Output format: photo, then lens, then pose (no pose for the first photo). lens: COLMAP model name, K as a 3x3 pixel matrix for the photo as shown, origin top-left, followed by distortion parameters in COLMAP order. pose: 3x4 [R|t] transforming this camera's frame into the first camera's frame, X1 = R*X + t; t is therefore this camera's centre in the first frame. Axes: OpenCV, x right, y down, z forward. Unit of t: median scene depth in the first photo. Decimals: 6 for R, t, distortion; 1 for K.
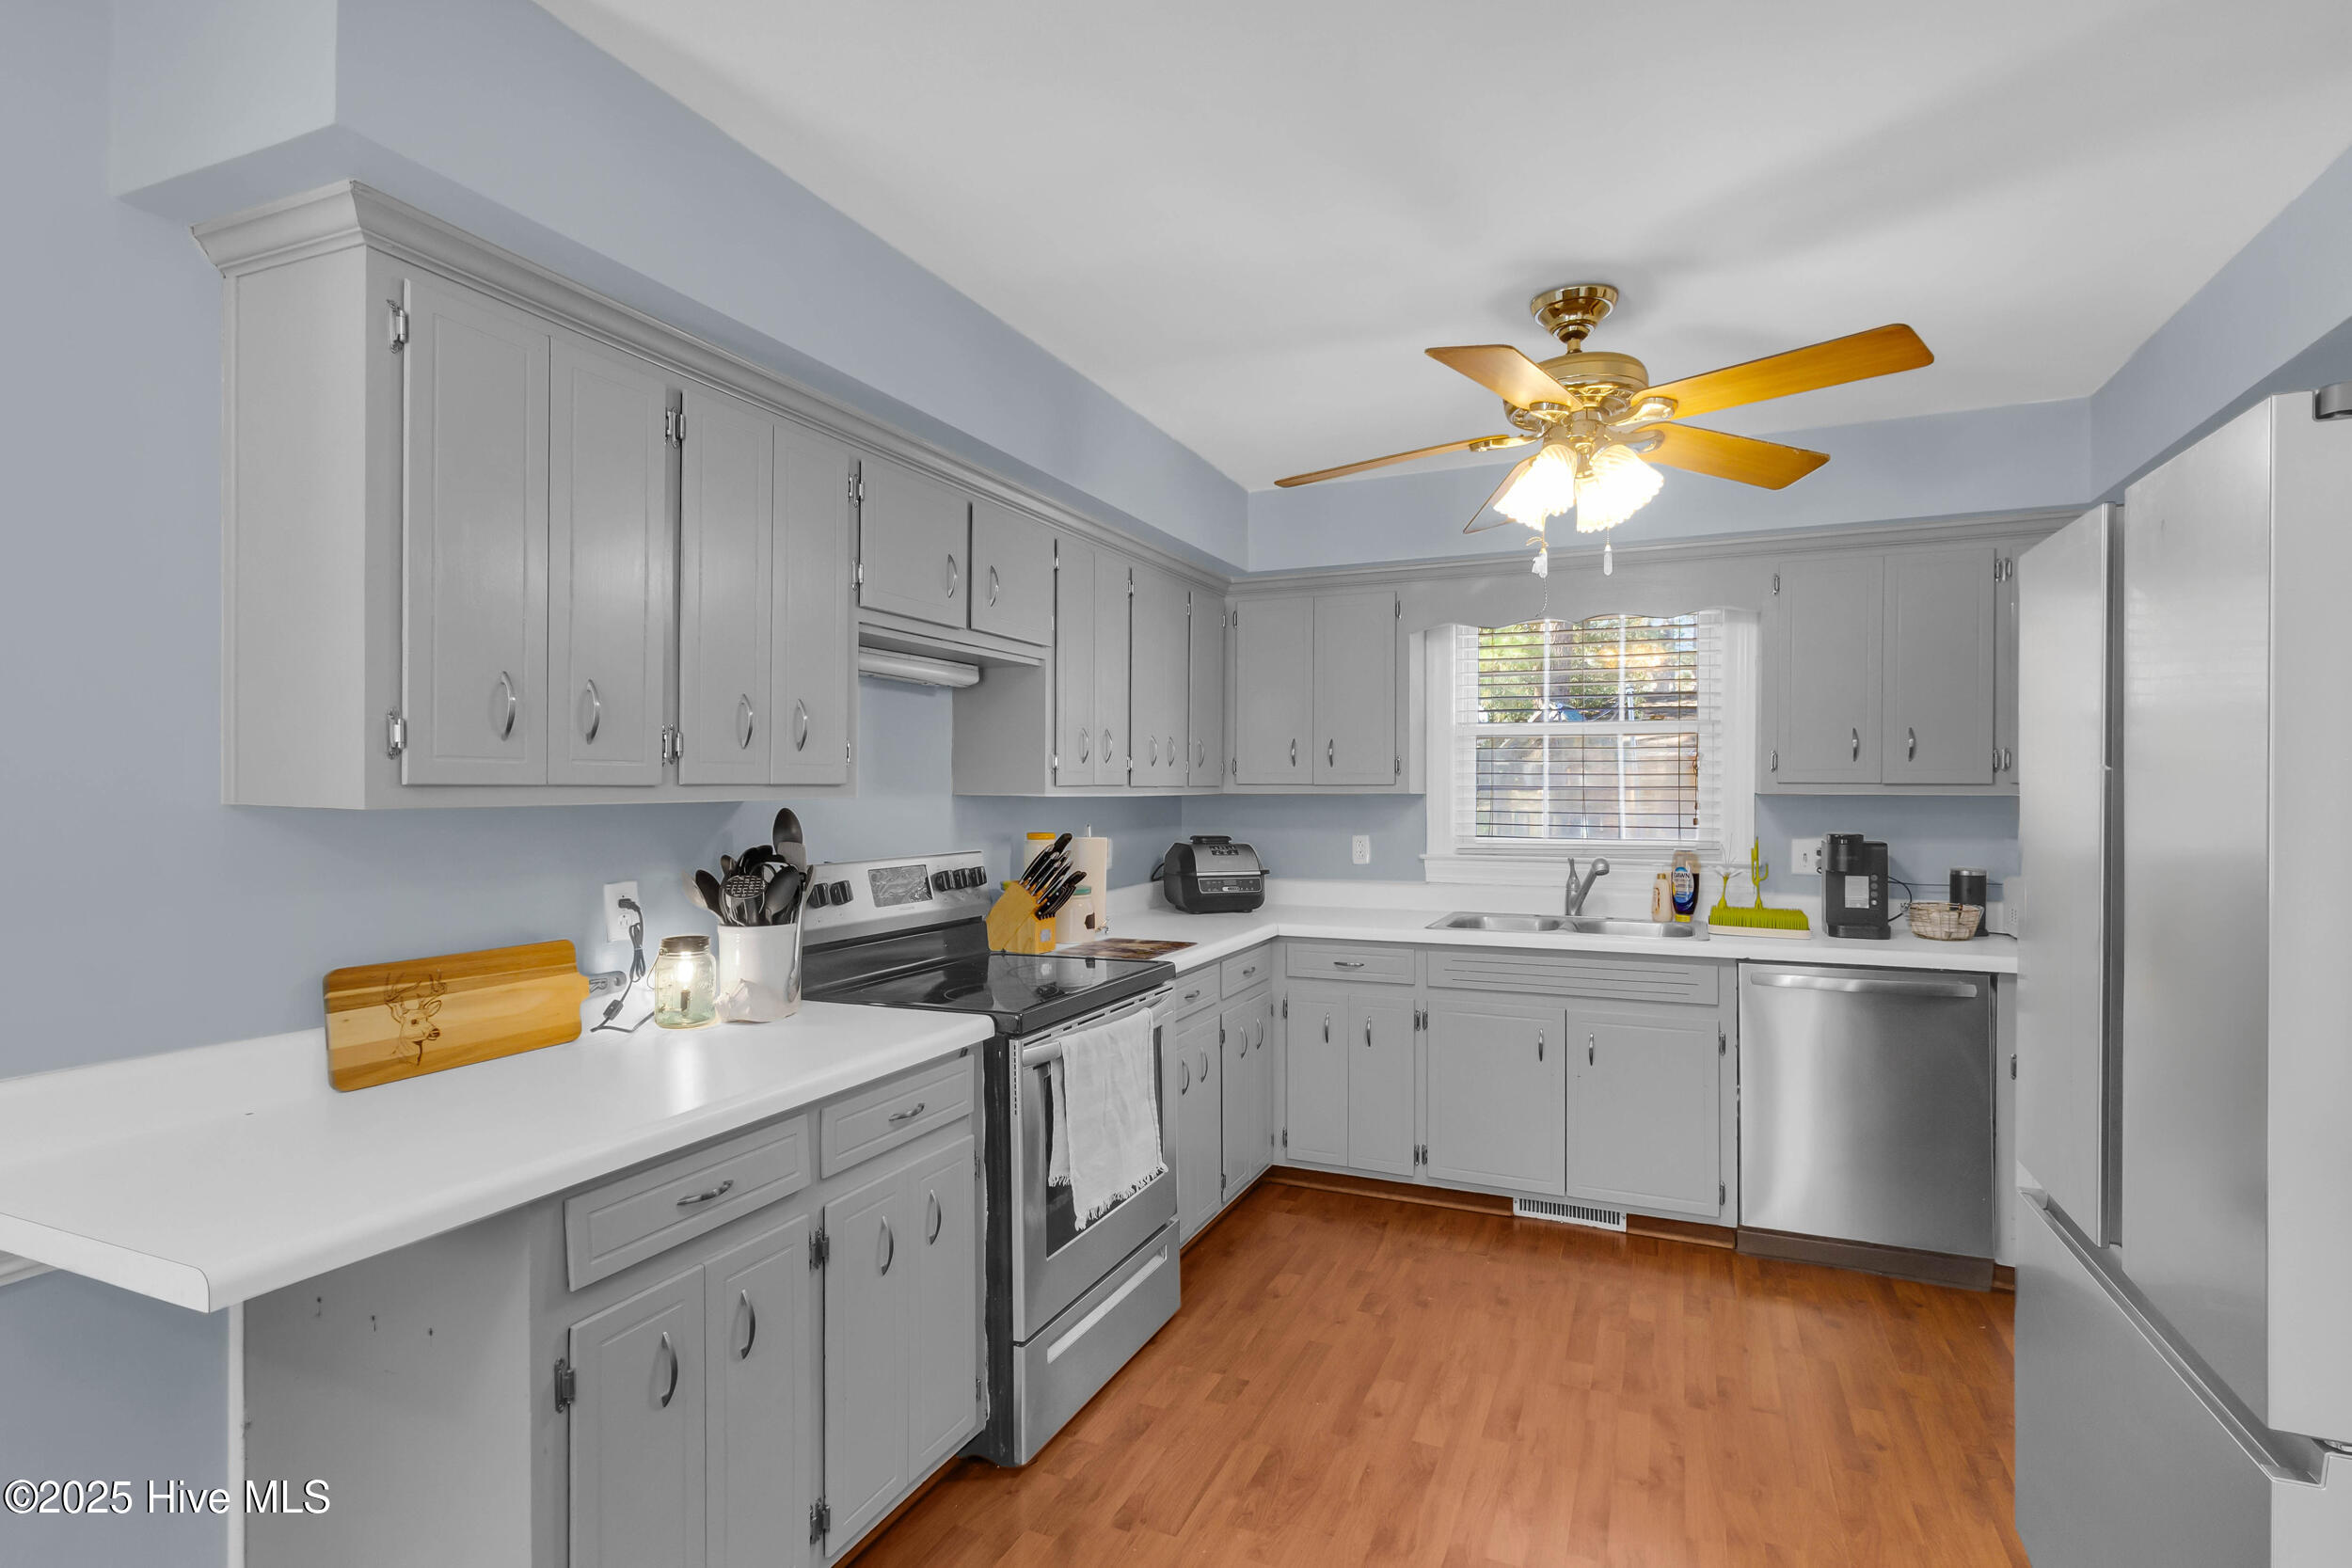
lens RADIAL K [[1162.7, 0, 1178.9], [0, 1162.7, 801.3], [0, 0, 1]] dist [0.022846, 0.000102]
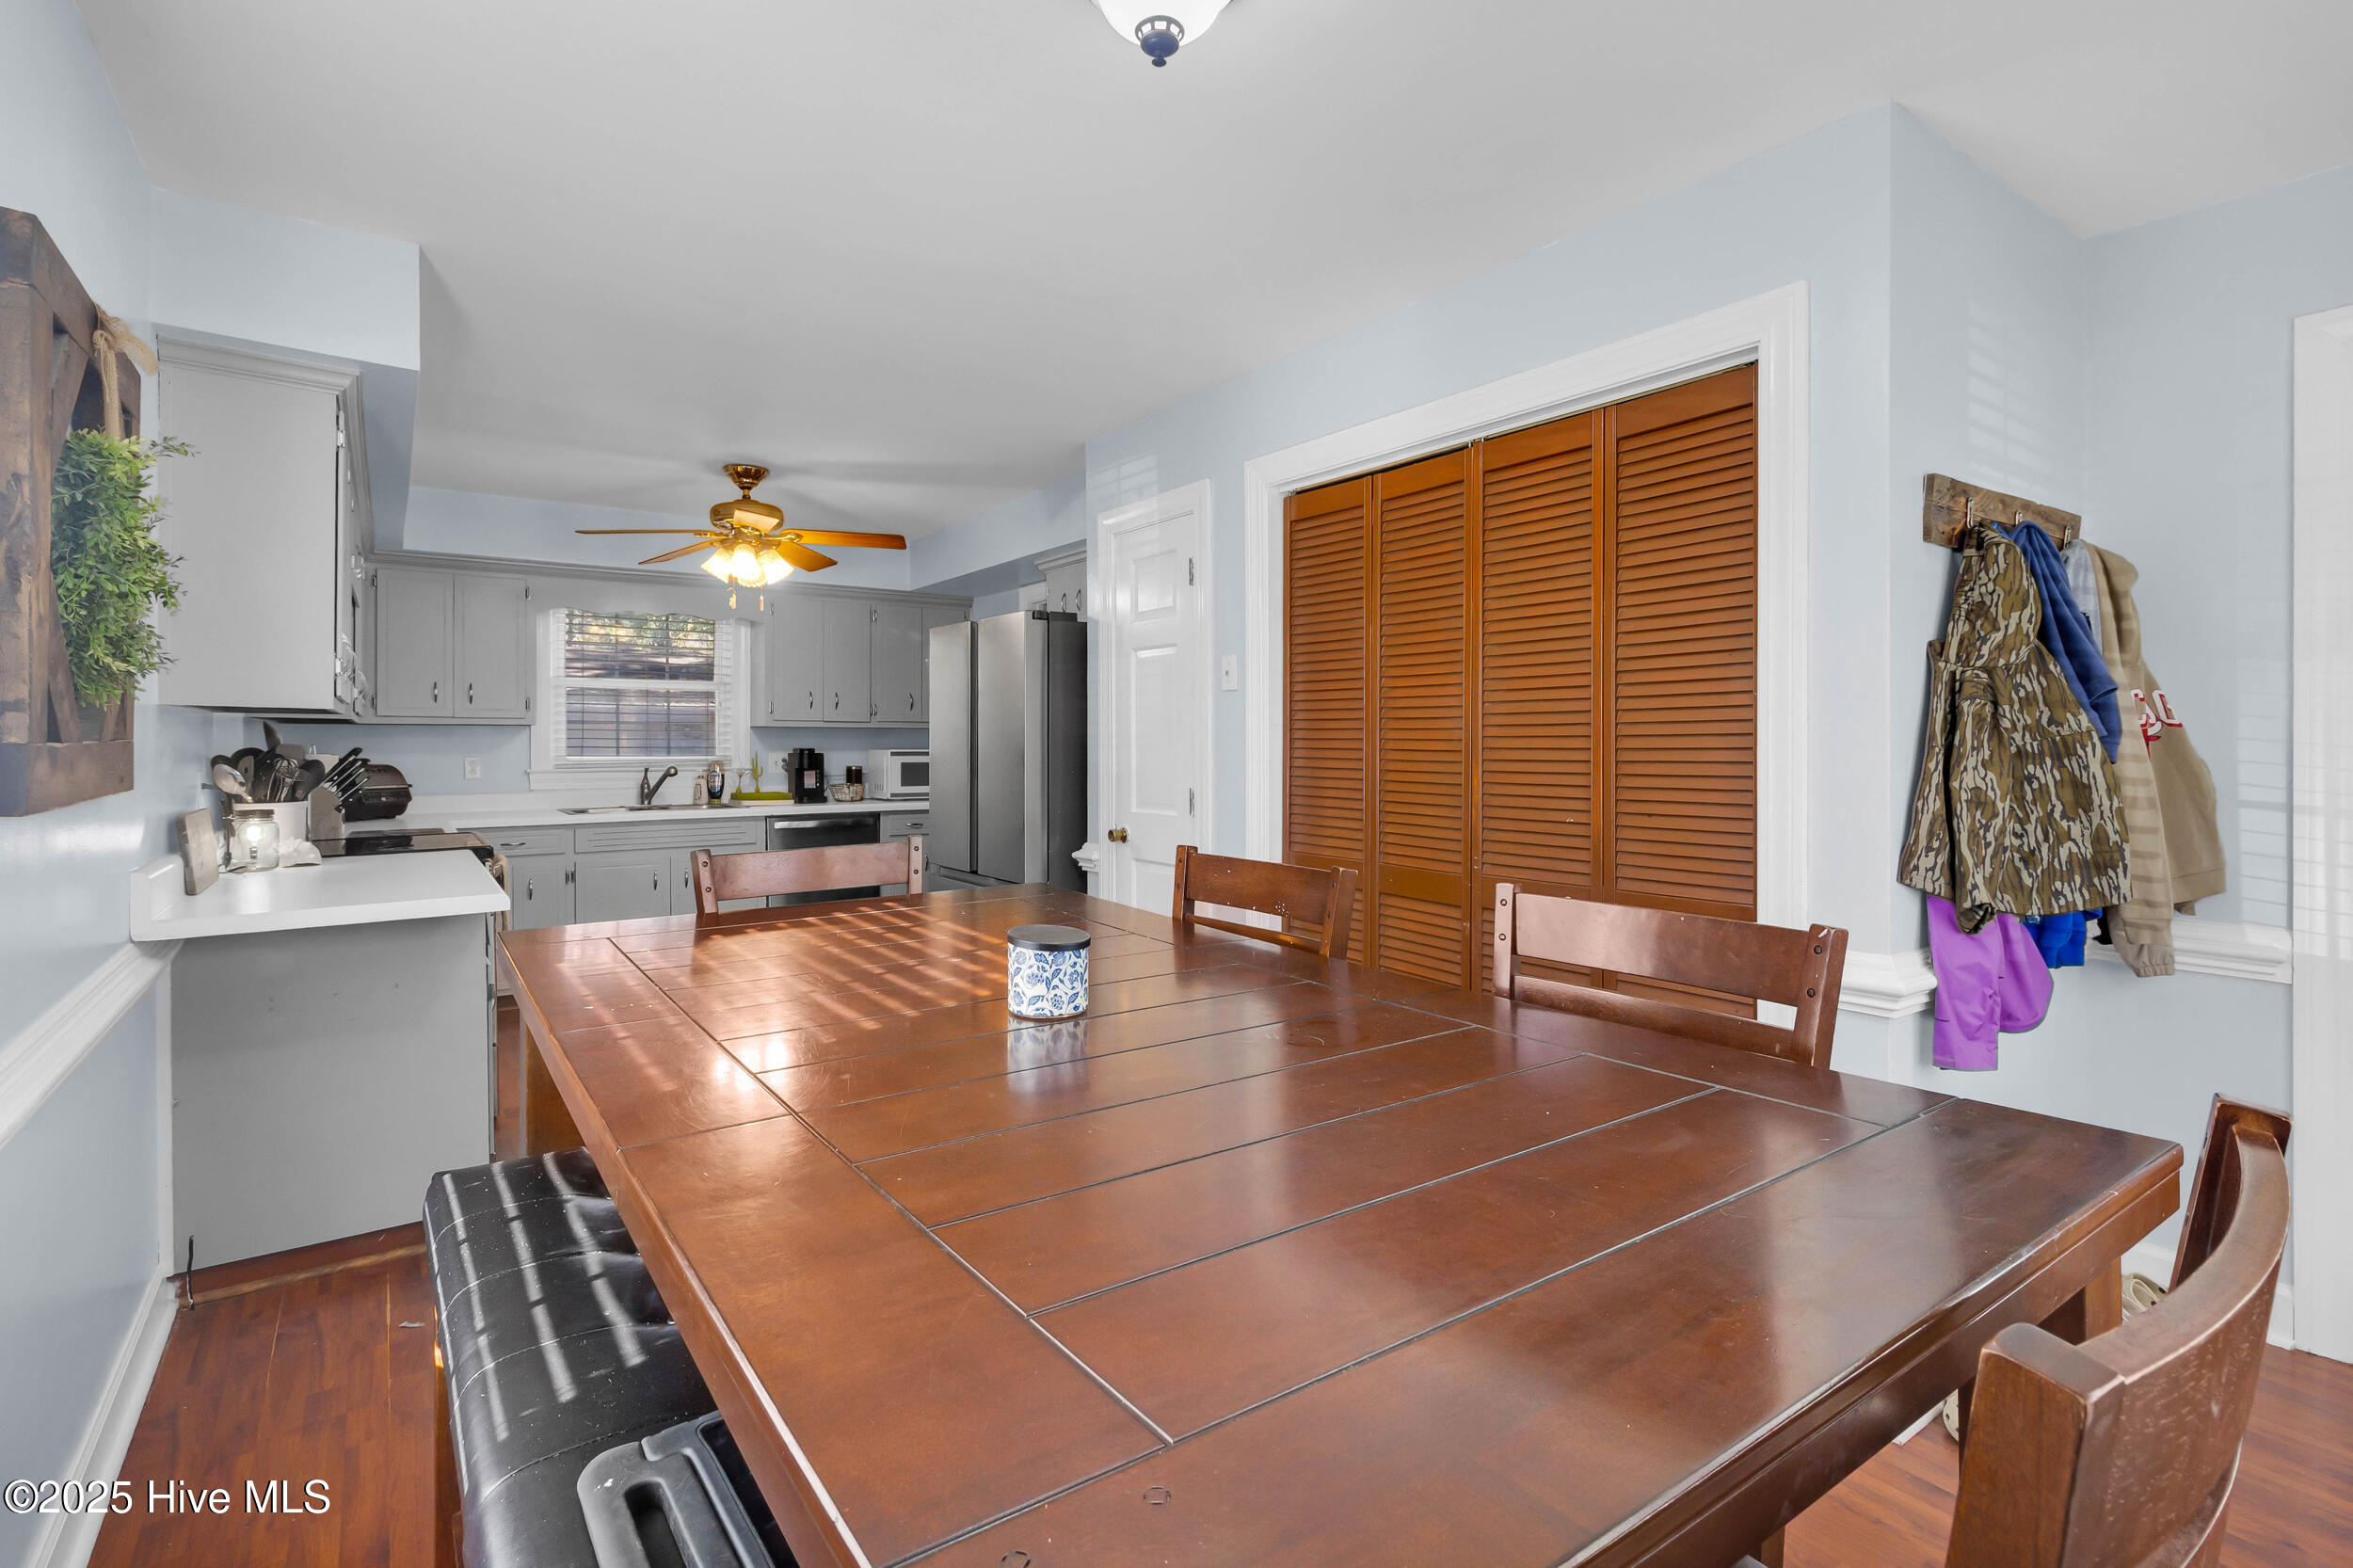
lens RADIAL K [[1137.1, 0, 1184.6], [0, 1137.1, 749.4], [0, 0, 1]] dist [-0.000180, 0.000216]
pose [[0.525166, -0.007773, 0.850964, -0.634937], [0.010612, 0.999940, 0.002585, 0.031967], [-0.850933, 0.007673, 0.525218, -0.442194]]
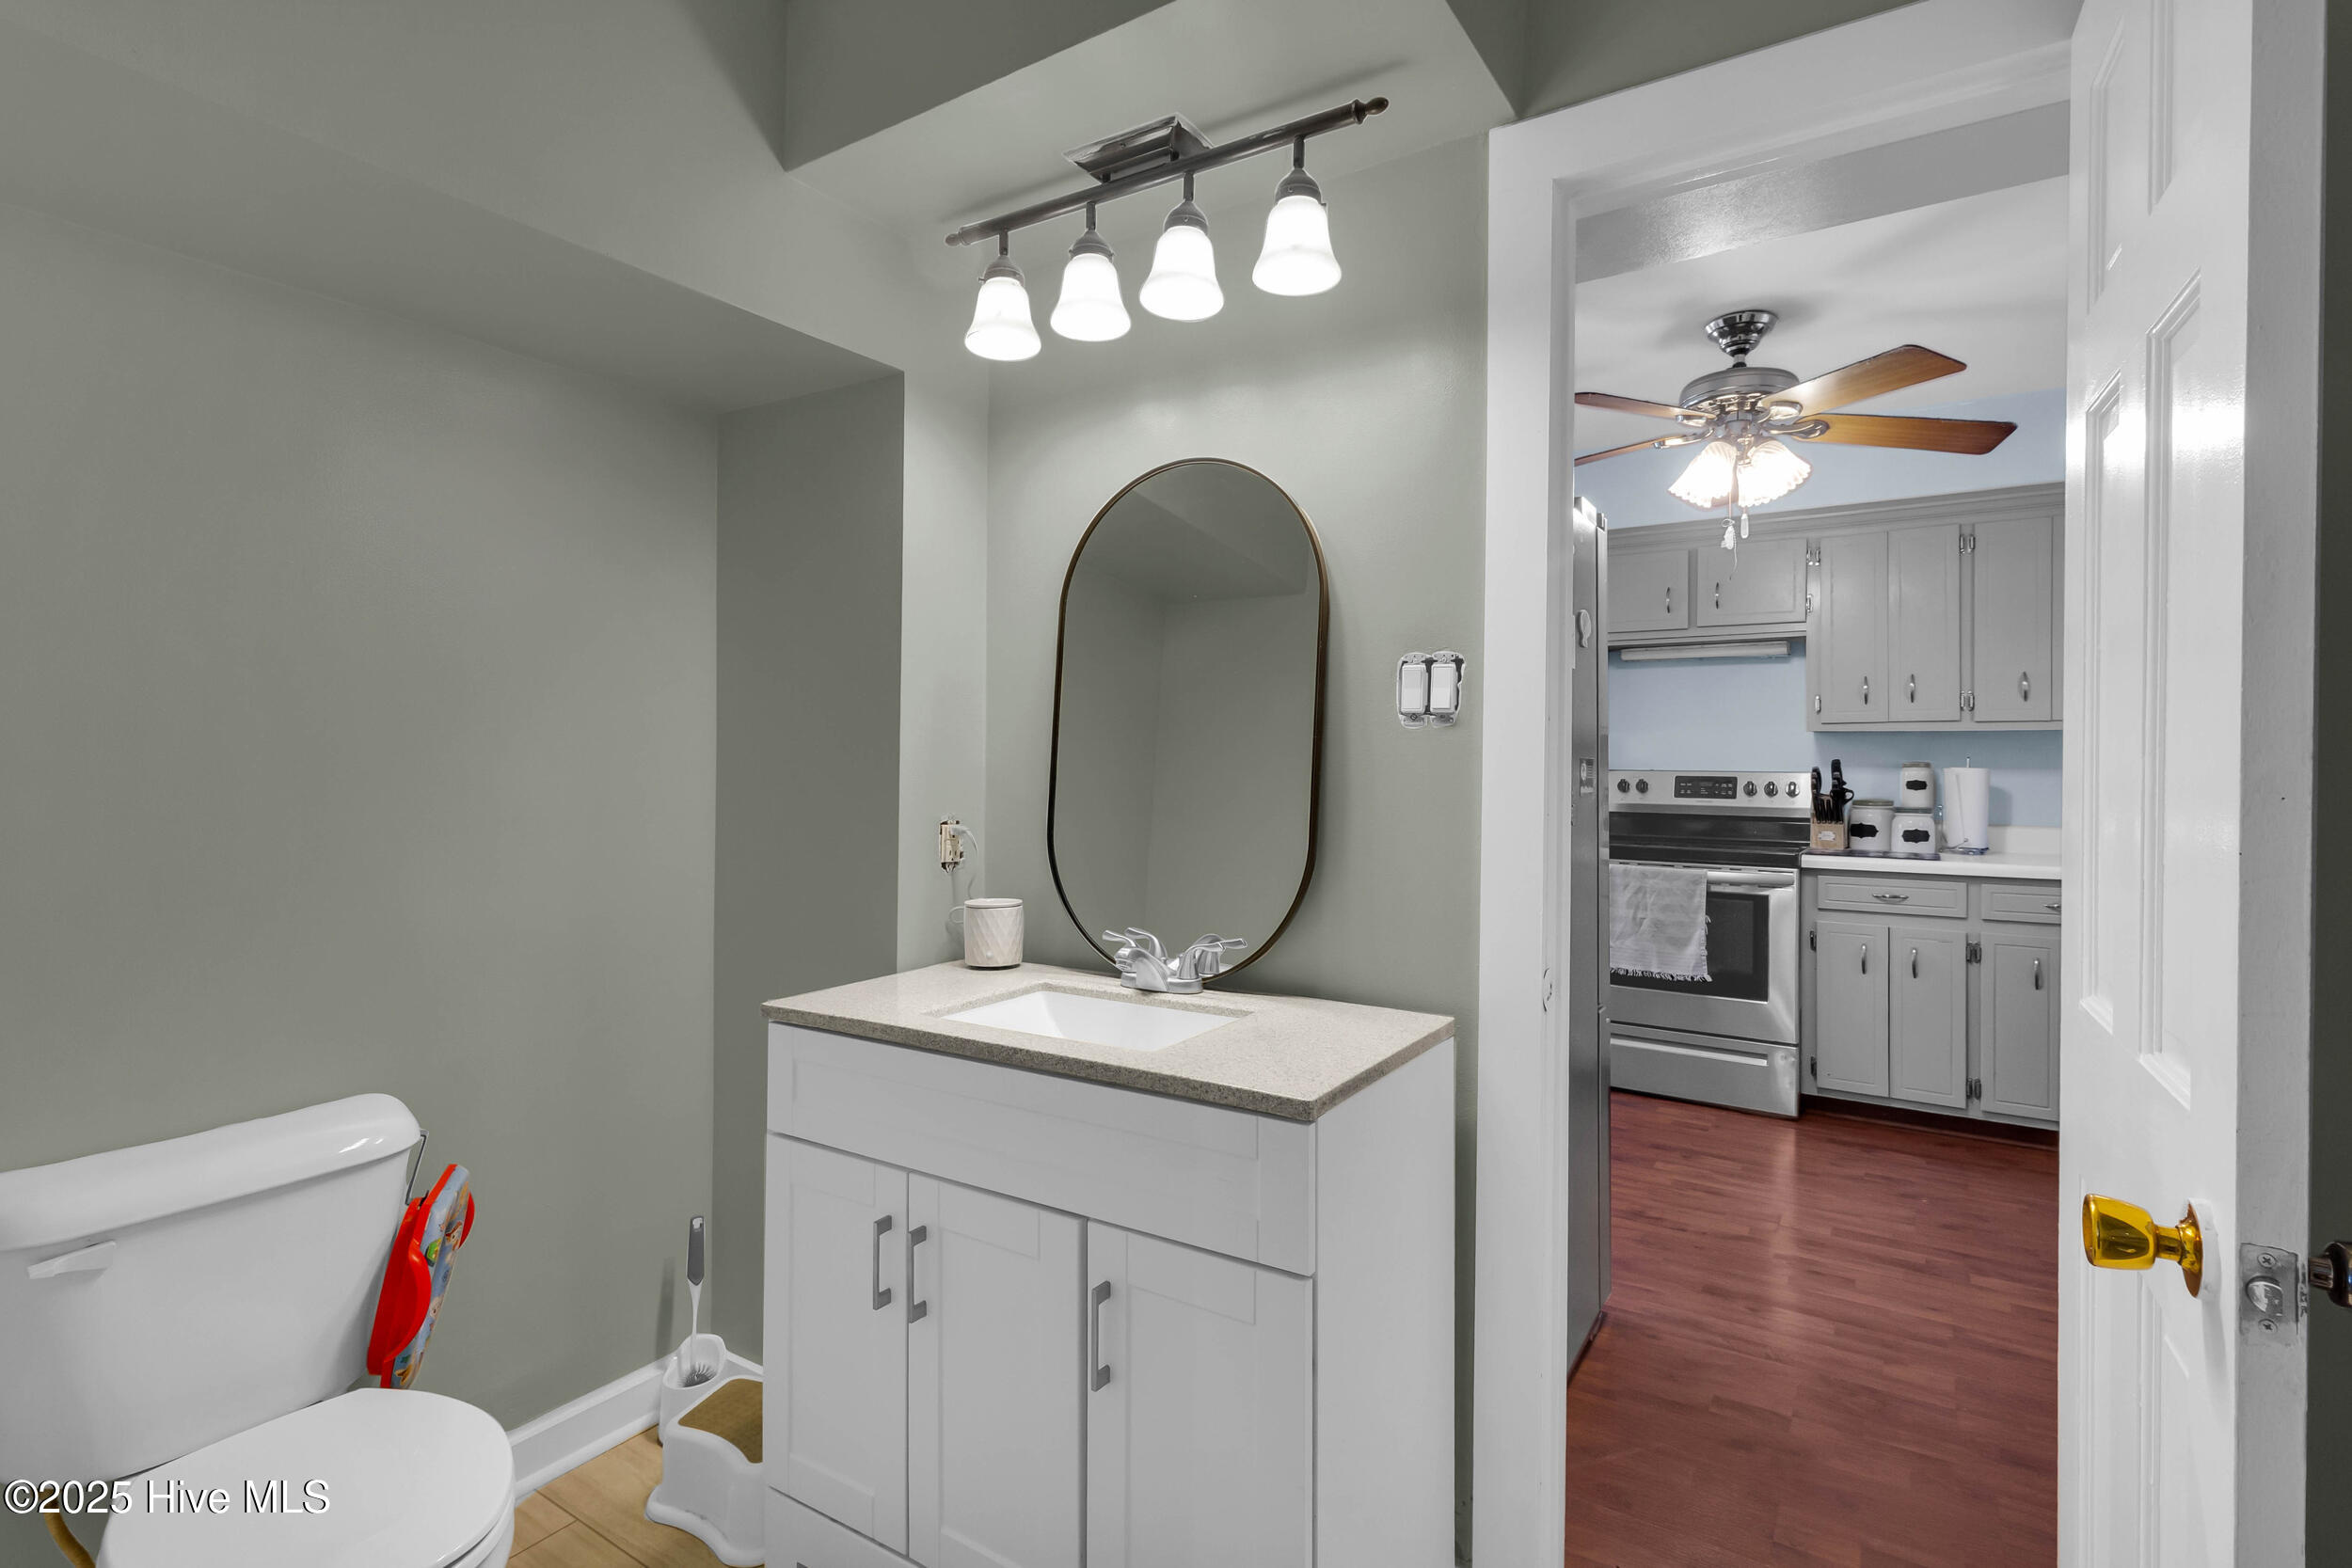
lens RADIAL K [[1136.5, 0, 1184.1], [0, 1136.5, 749.4], [0, 0, 1]] dist [-0.000180, 0.000216]
pose [[-0.172111, -0.004036, -0.985069, 1.166703], [-0.018397, 0.999830, -0.000882, 0.027823], [0.984906, 0.017971, -0.172156, 0.444611]]
